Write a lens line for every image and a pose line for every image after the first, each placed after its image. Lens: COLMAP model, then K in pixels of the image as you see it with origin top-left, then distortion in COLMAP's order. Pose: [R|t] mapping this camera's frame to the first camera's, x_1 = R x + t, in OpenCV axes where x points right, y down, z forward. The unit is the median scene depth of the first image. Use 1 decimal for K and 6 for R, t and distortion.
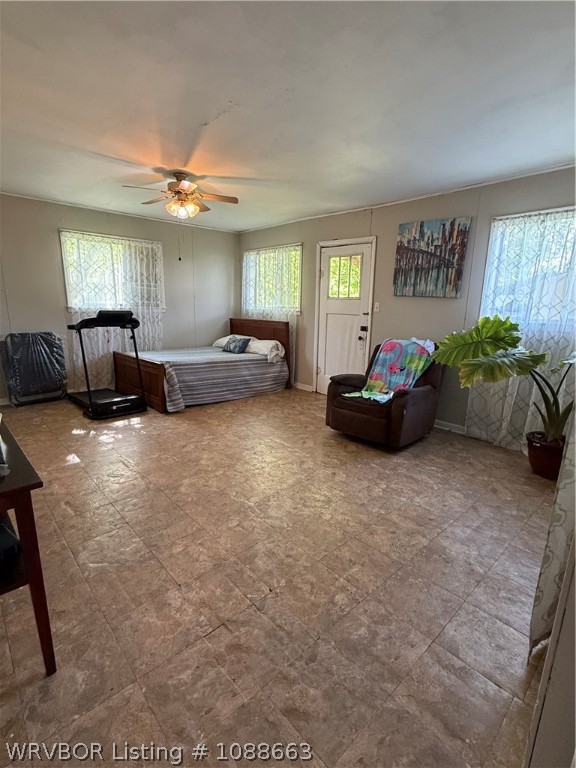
lens RADIAL K [[364.3, 0, 285.0], [0, 364.3, 378.9], [0, 0, 1]] dist [-0.000743, 0.000485]
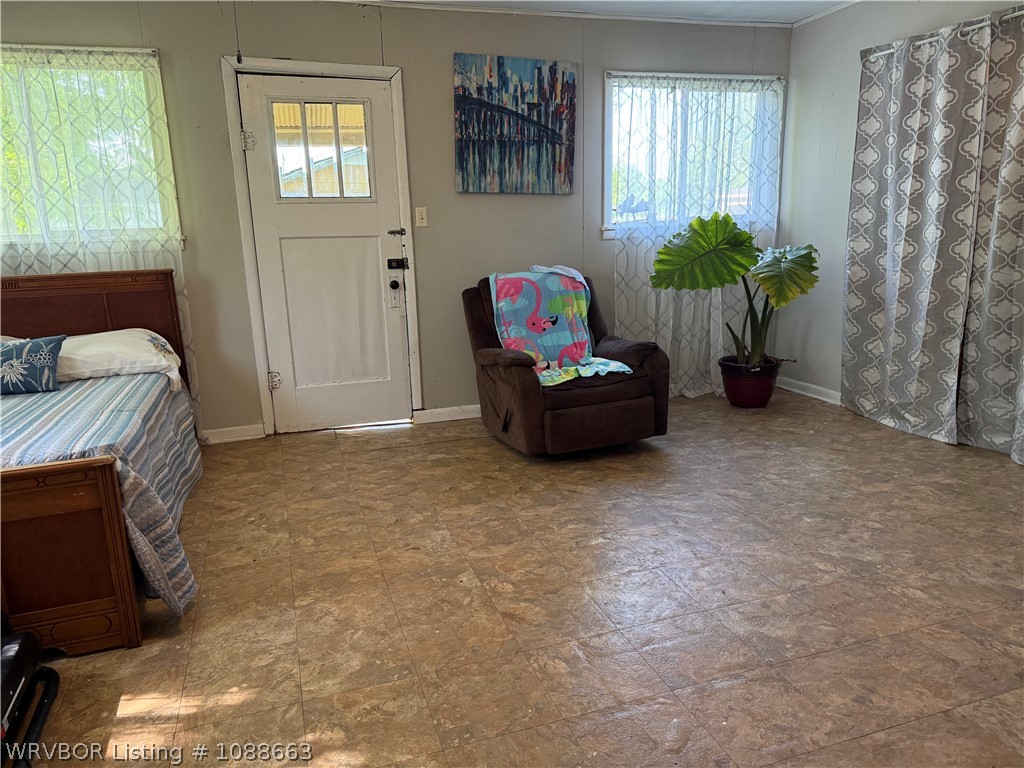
lens RADIAL K [[718.6, 0, 509.8], [0, 718.6, 390.5], [0, 0, 1]] dist [0.041048, -0.039281]
pose [[0.412584, -0.243237, 0.877844, -0.702757], [0.222486, 0.961412, 0.161825, -0.116500], [-0.883331, 0.128542, 0.450780, 0.551738]]
